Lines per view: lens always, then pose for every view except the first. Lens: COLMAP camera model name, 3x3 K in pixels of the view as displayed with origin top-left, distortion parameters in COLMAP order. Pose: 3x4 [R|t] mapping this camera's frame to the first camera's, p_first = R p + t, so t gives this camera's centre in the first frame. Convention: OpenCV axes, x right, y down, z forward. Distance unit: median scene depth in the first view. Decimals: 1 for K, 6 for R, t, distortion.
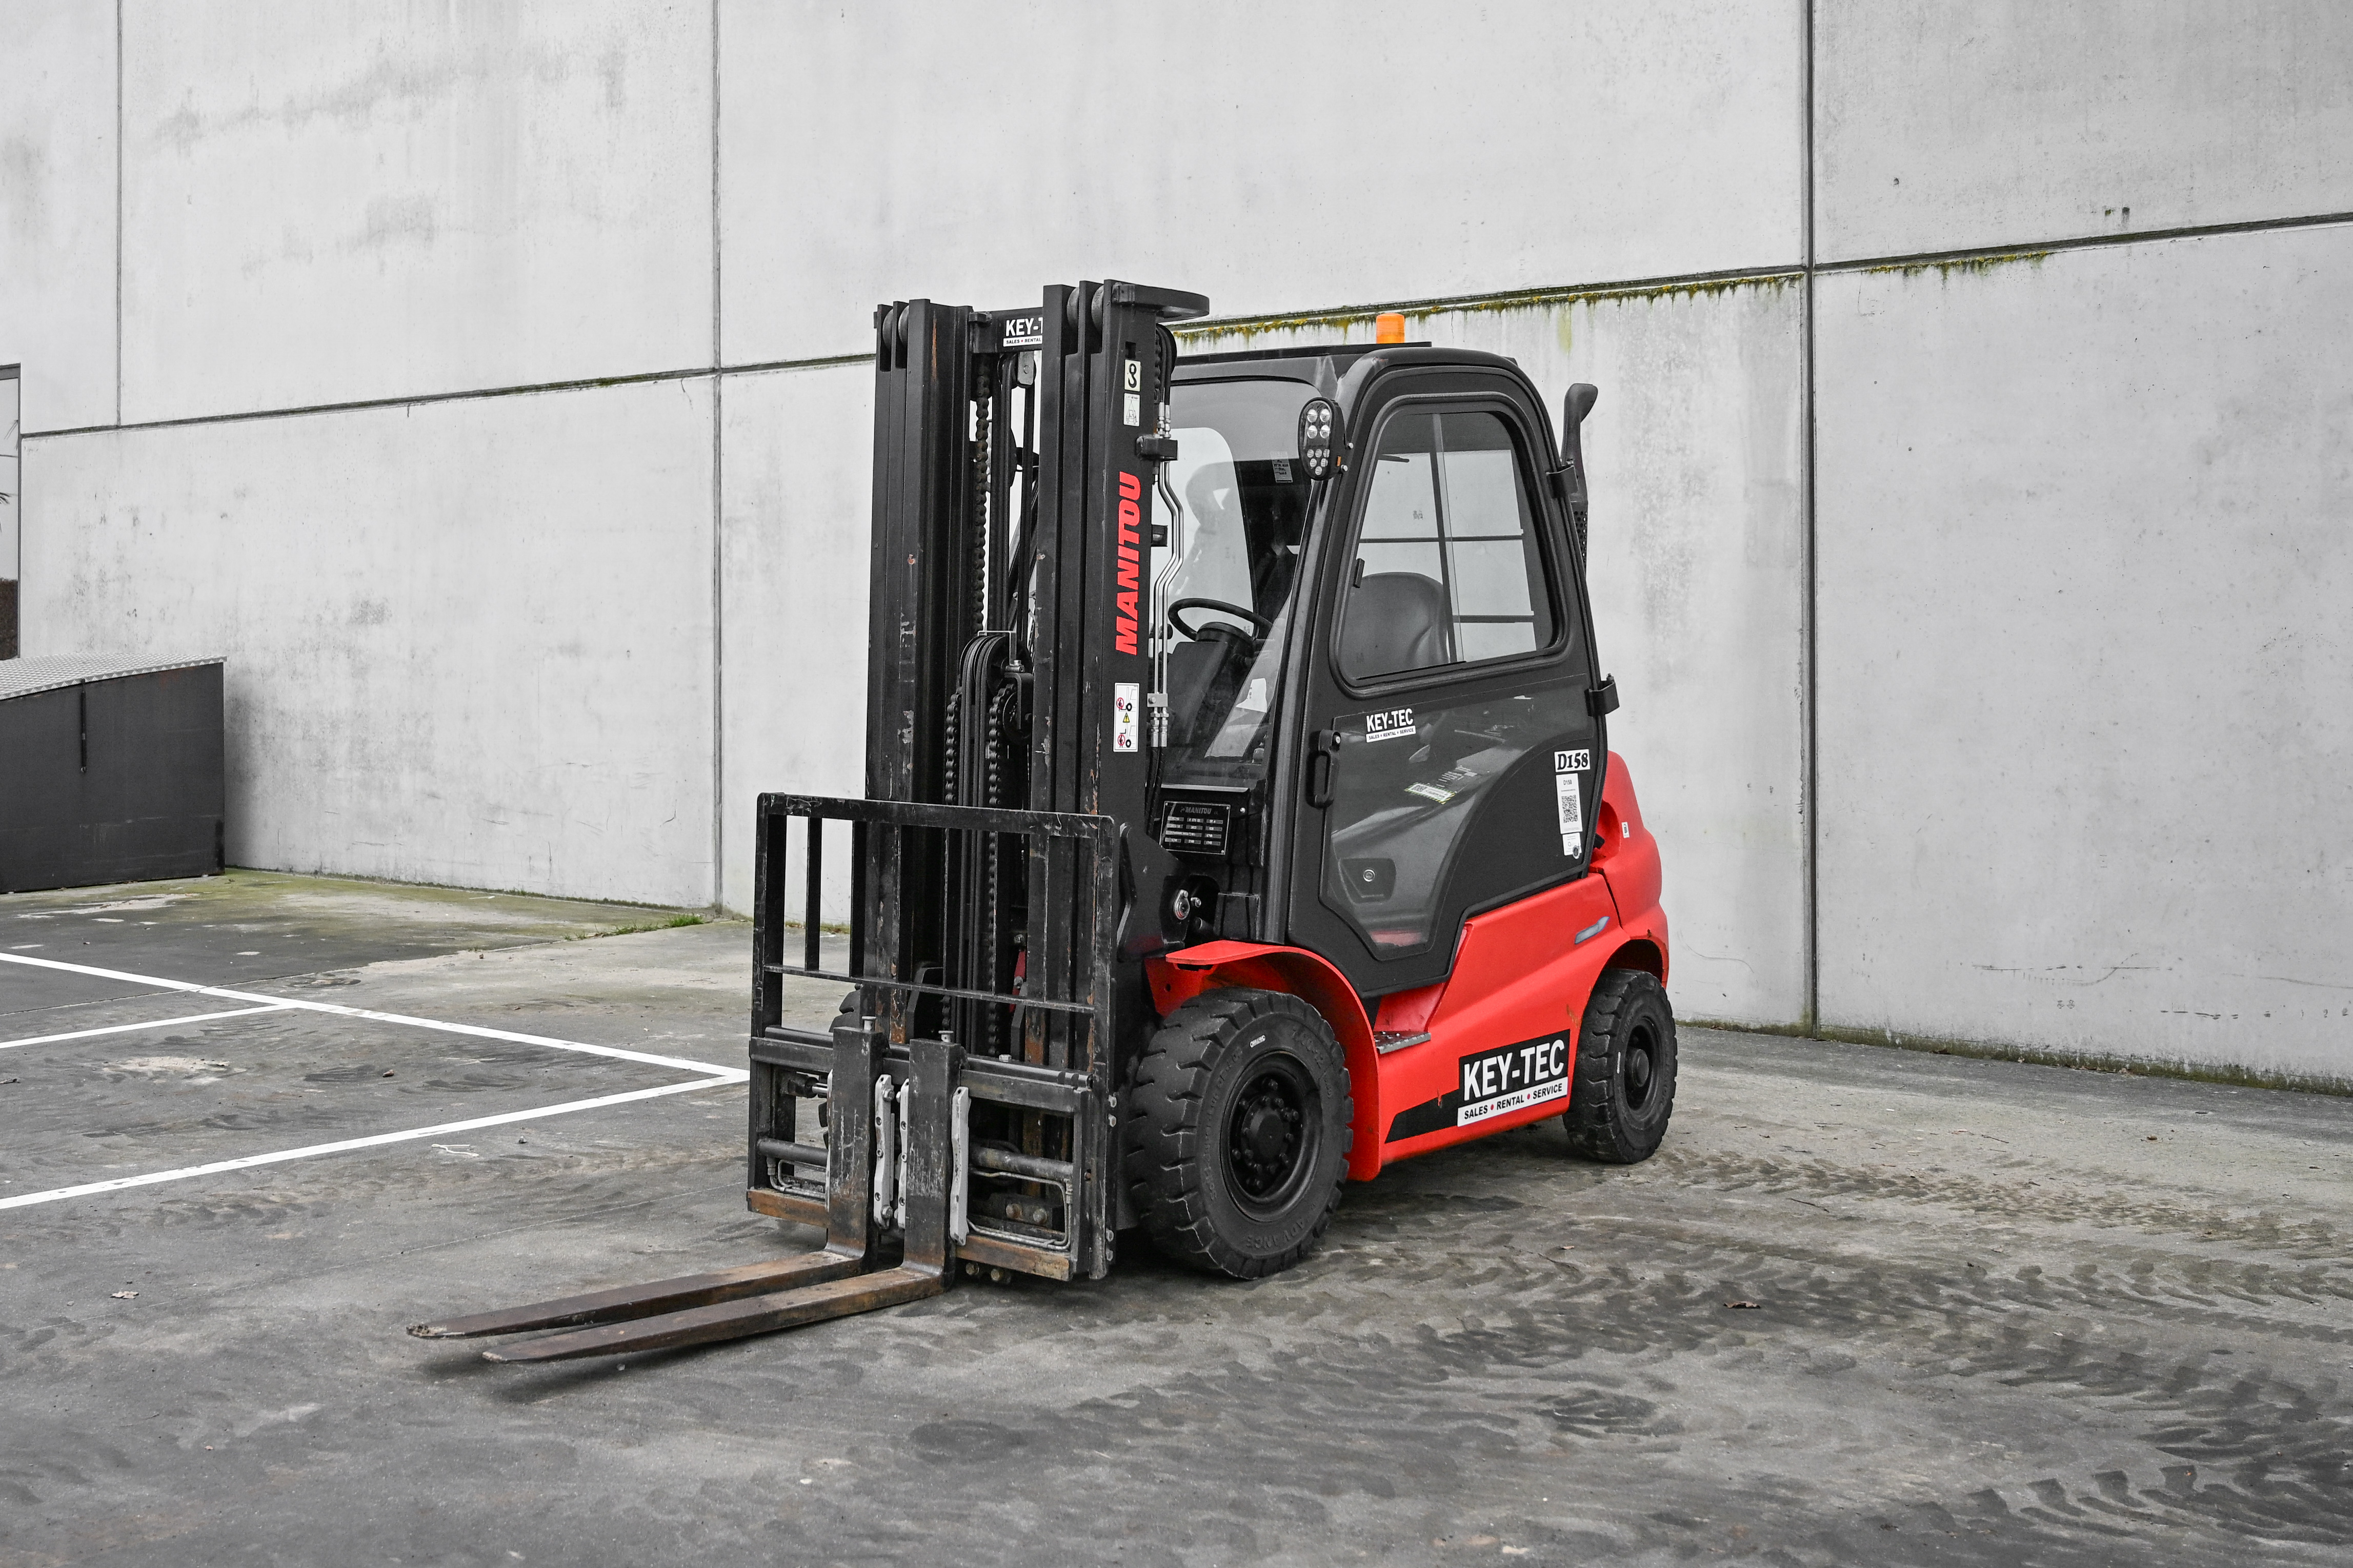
lens RADIAL K [[2656.5, 0, 1231.2], [0, 2656.5, 652.1], [0, 0, 1]] dist [-0.010626, 0.019601]
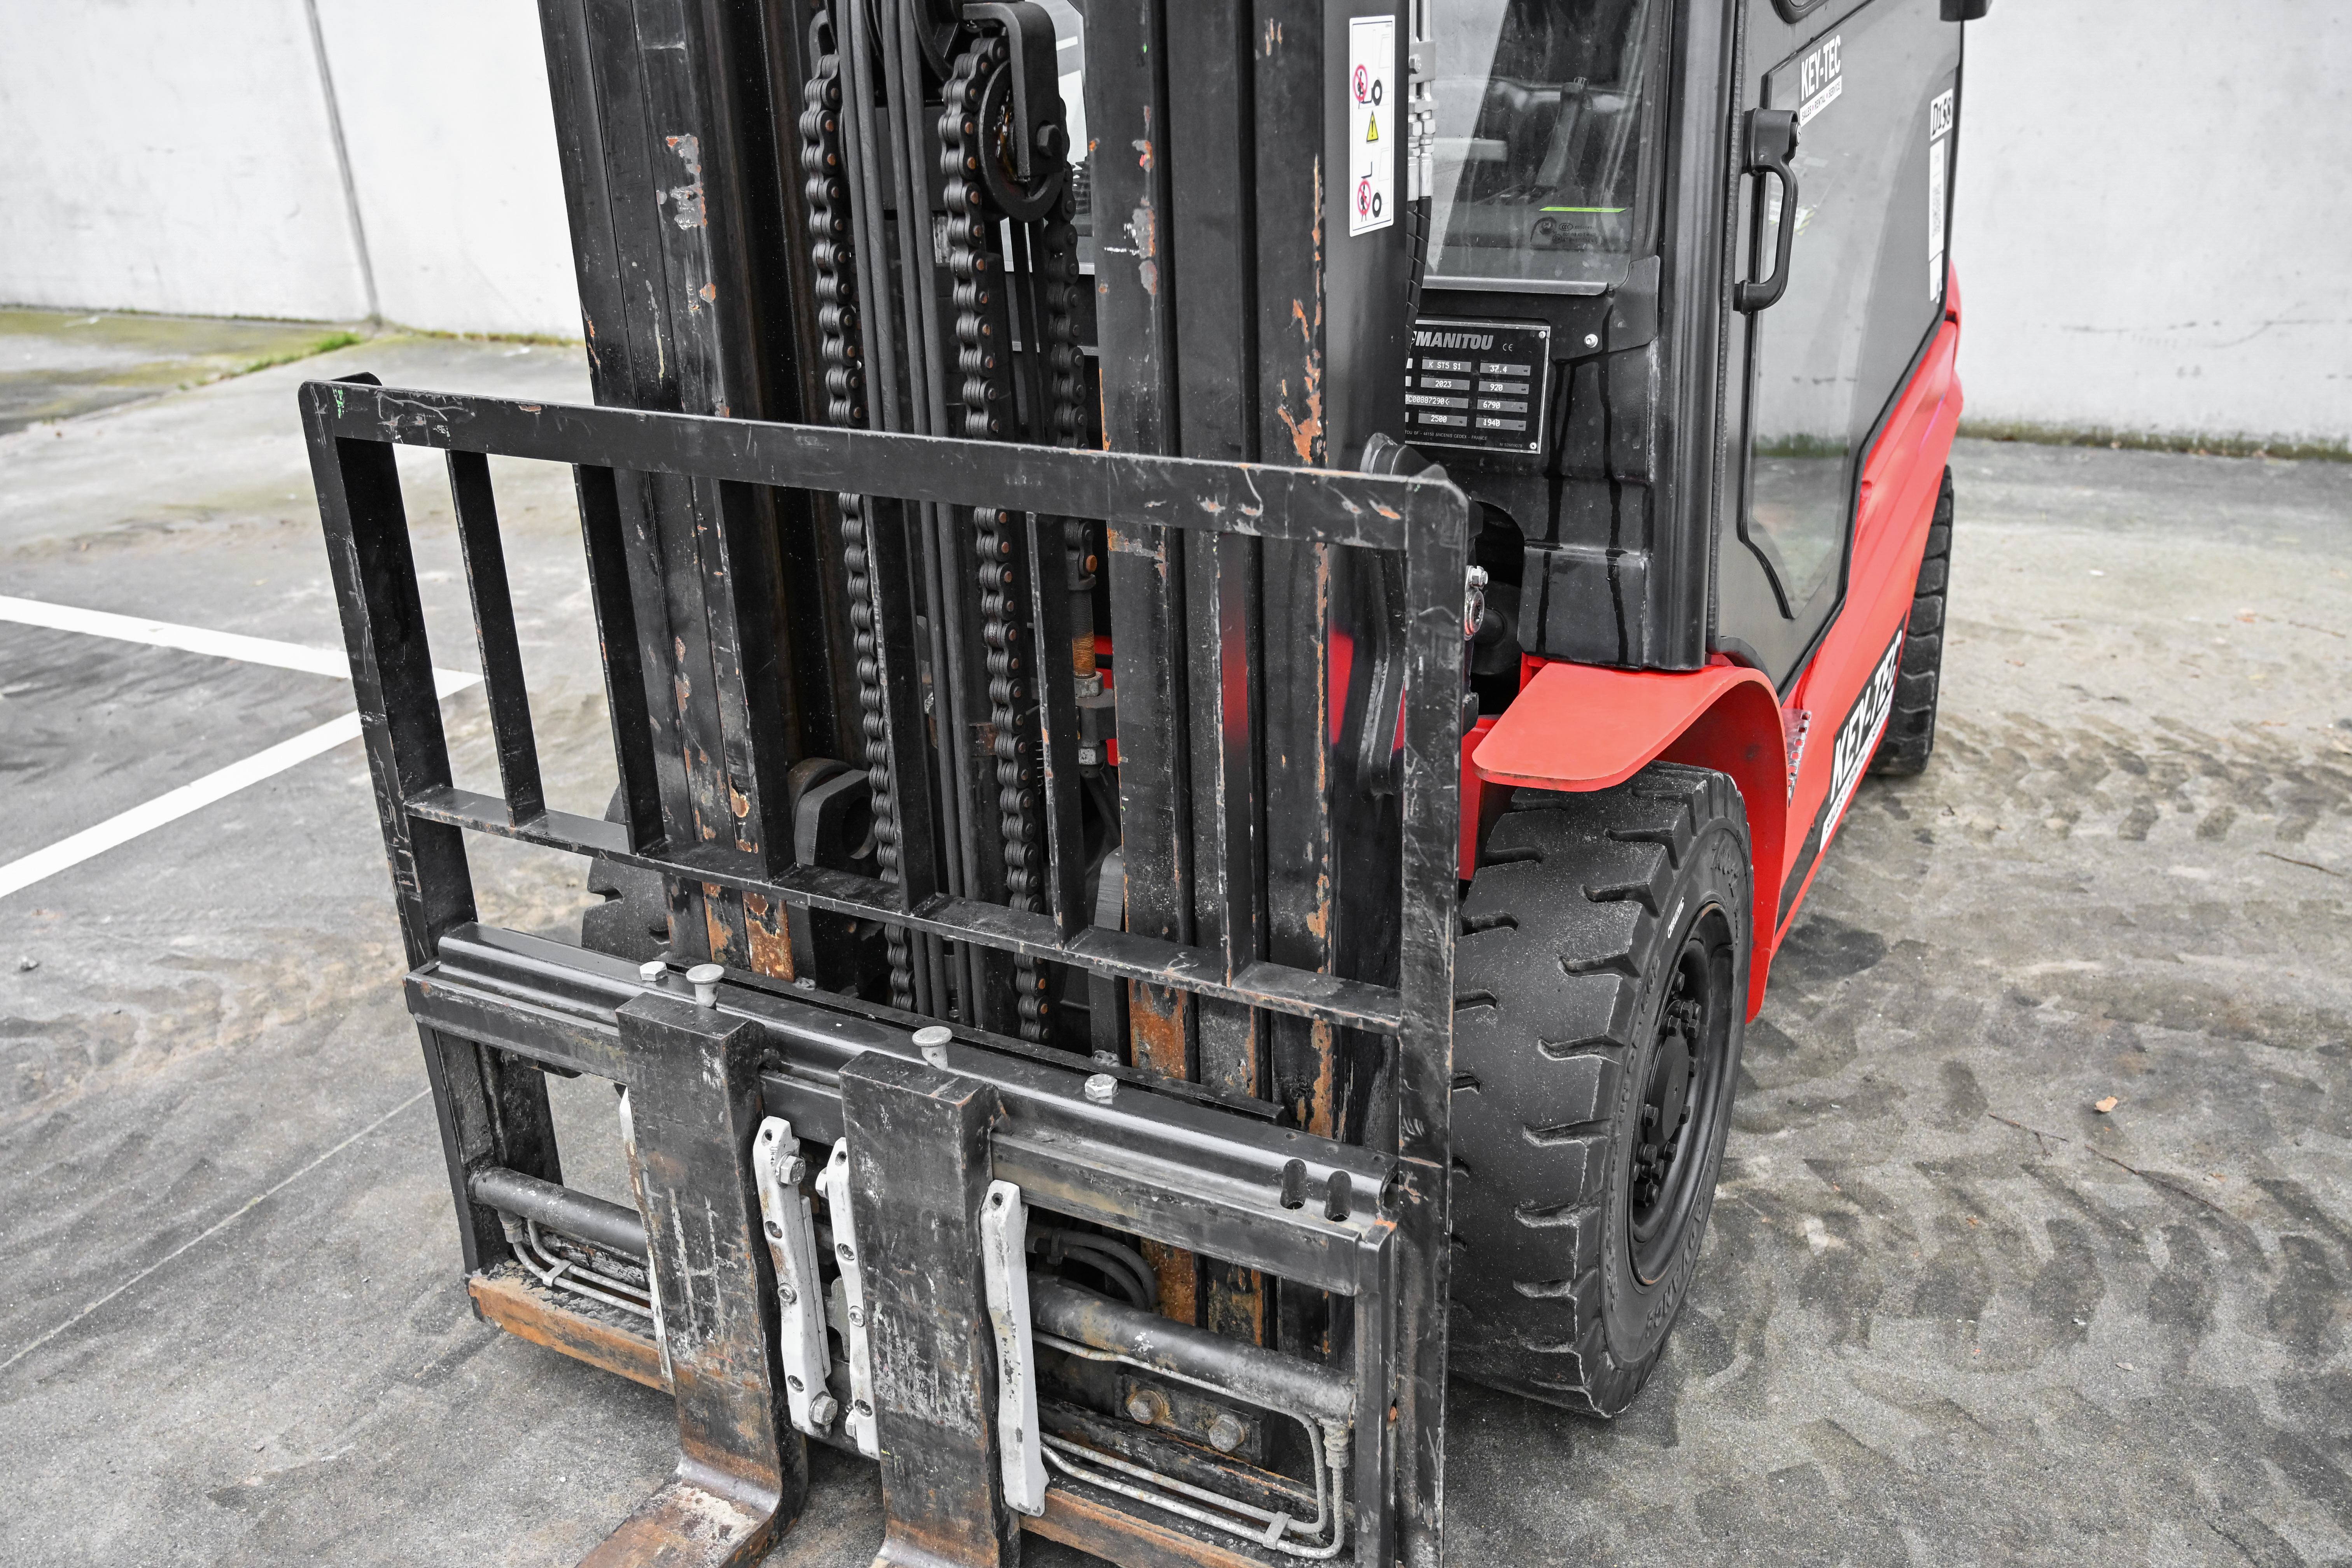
lens RADIAL K [[2074.9, 0, 1229.2], [0, 2074.9, 776.2], [0, 0, 1]] dist [-0.003619, 0.002977]
pose [[0.982255, -0.115004, 0.148155, -0.064244], [0.052206, 0.926374, 0.372969, 0.001348], [-0.180140, -0.358616, 0.915939, 0.449479]]
